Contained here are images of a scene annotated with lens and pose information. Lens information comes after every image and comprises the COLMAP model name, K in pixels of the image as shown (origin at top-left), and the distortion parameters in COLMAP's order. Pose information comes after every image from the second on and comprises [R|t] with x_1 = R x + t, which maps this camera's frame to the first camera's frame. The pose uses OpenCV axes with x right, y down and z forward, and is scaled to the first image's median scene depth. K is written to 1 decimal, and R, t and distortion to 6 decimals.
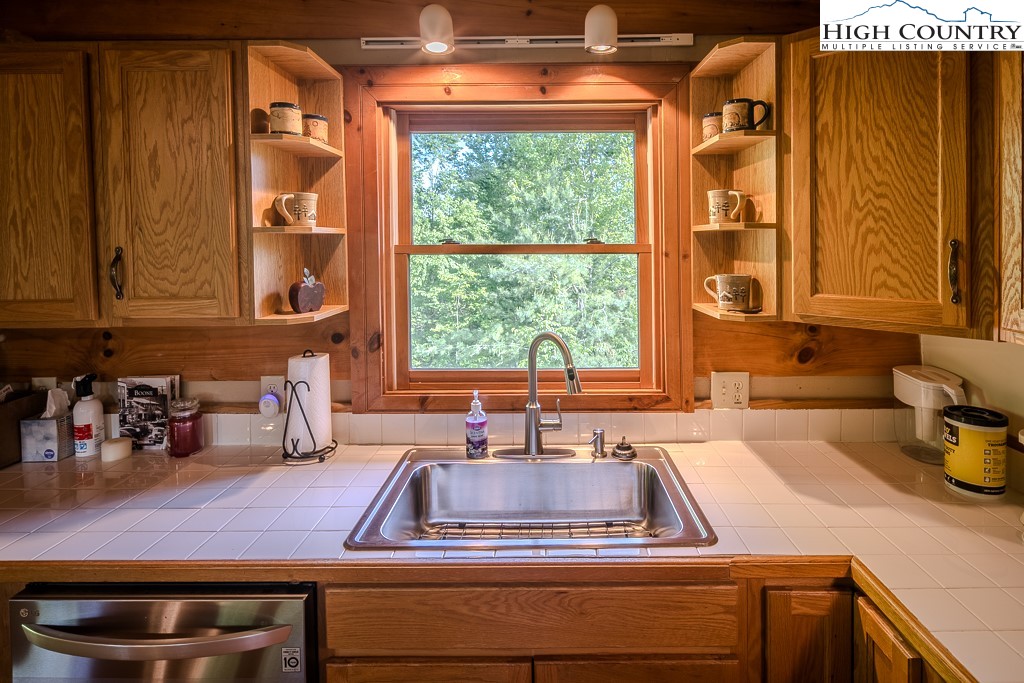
lens RADIAL K [[522.8, 0, 547.0], [0, 522.8, 251.8], [0, 0, 1]] dist [0.002877, -0.000363]
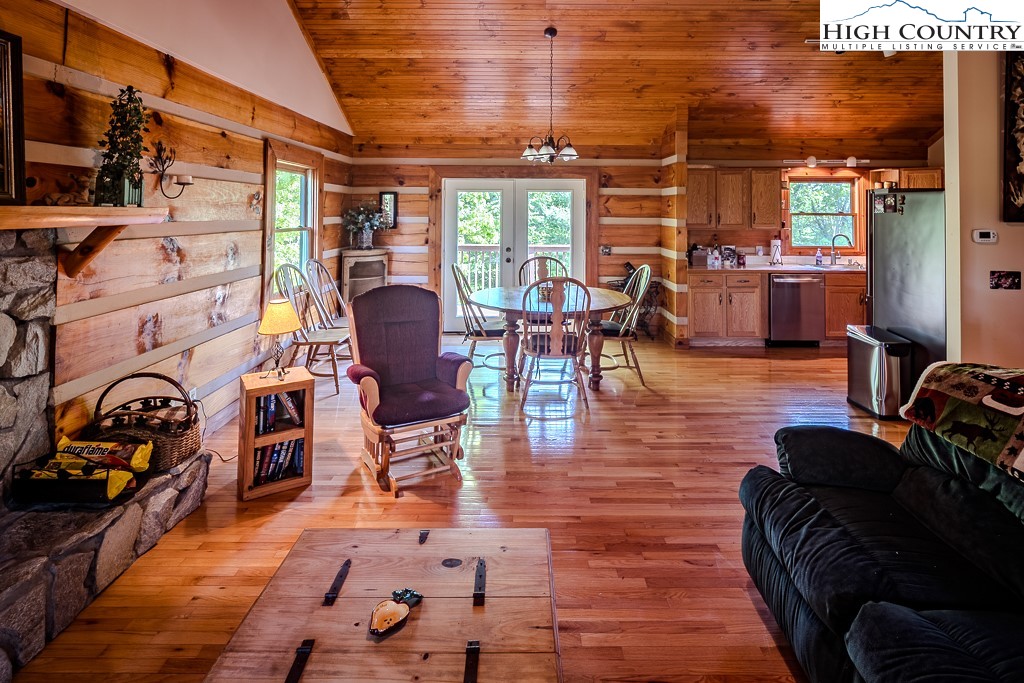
lens RADIAL K [[512.2, 0, 512.8], [0, 512.2, 200.3], [0, 0, 1]] dist [0.004397, -0.000629]
pose [[0.999880, 0.012537, -0.009114, -2.730254], [-0.012866, 0.999234, -0.036970, 0.073479], [0.008643, 0.037083, 0.999275, -3.311998]]
